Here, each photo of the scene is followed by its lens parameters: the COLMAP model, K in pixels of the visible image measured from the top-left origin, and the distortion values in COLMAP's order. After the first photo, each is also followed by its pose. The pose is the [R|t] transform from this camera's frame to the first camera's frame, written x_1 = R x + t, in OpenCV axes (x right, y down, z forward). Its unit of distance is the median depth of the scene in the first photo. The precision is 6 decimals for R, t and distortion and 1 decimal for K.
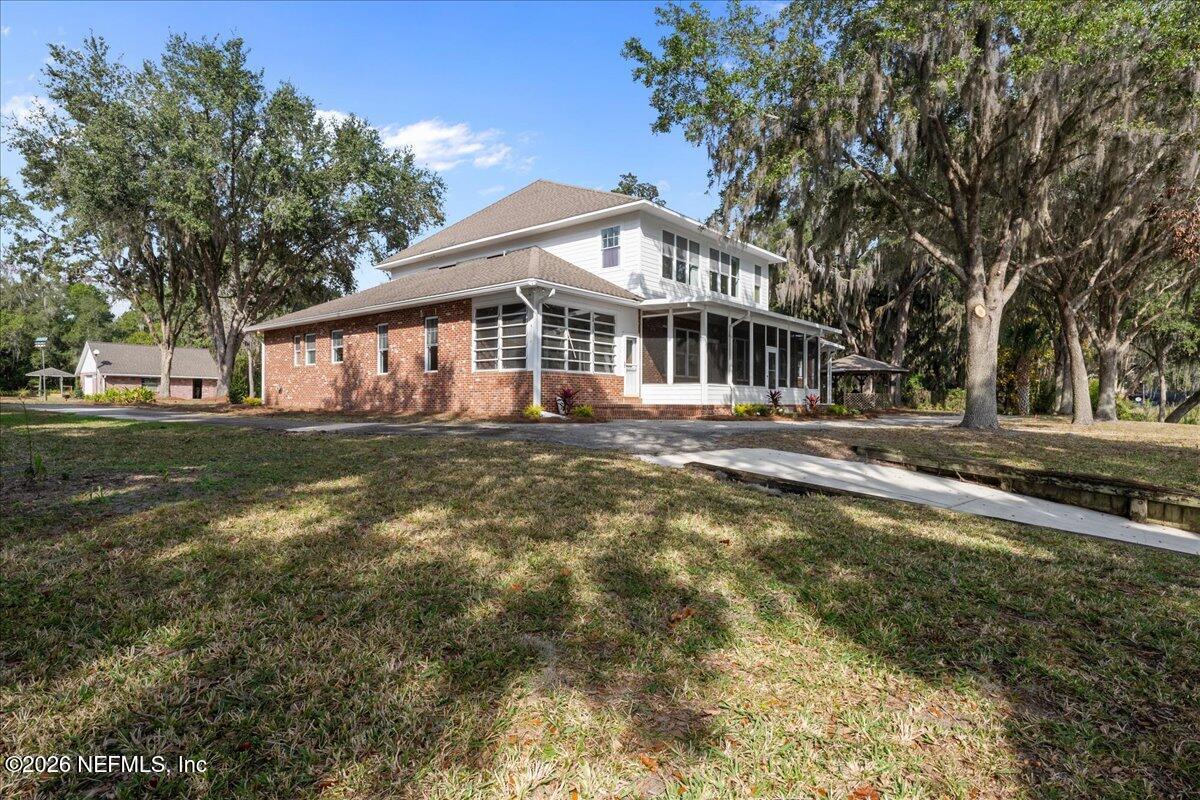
lens RADIAL K [[642.1, 0, 598.1], [0, 642.1, 401.0], [0, 0, 1]] dist [-0.003539, -0.001192]
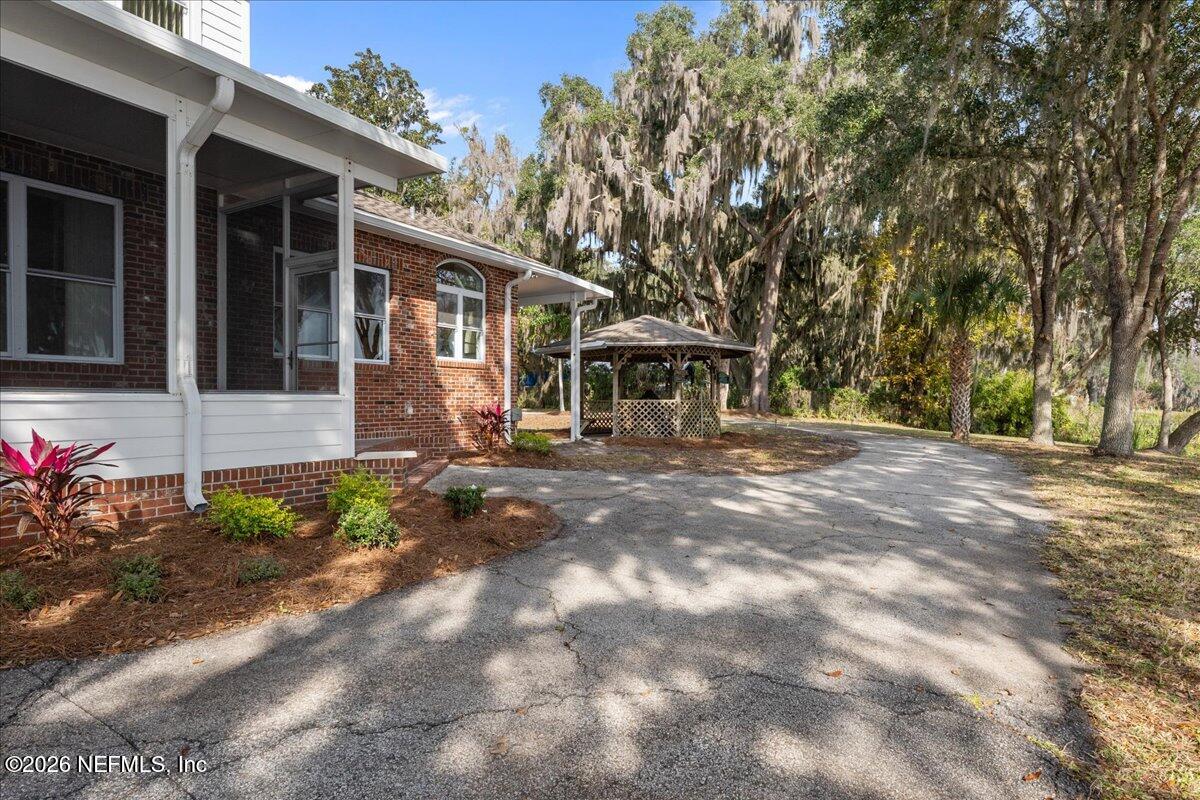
lens RADIAL K [[642.1, 0, 600.1], [0, 642.1, 401.3], [0, 0, 1]] dist [-0.003539, -0.001192]
pose [[0.988158, -0.002623, 0.153416, 0.182703], [0.002106, 0.999992, 0.003535, -0.007453], [-0.153424, -0.003170, 0.988155, 0.340922]]
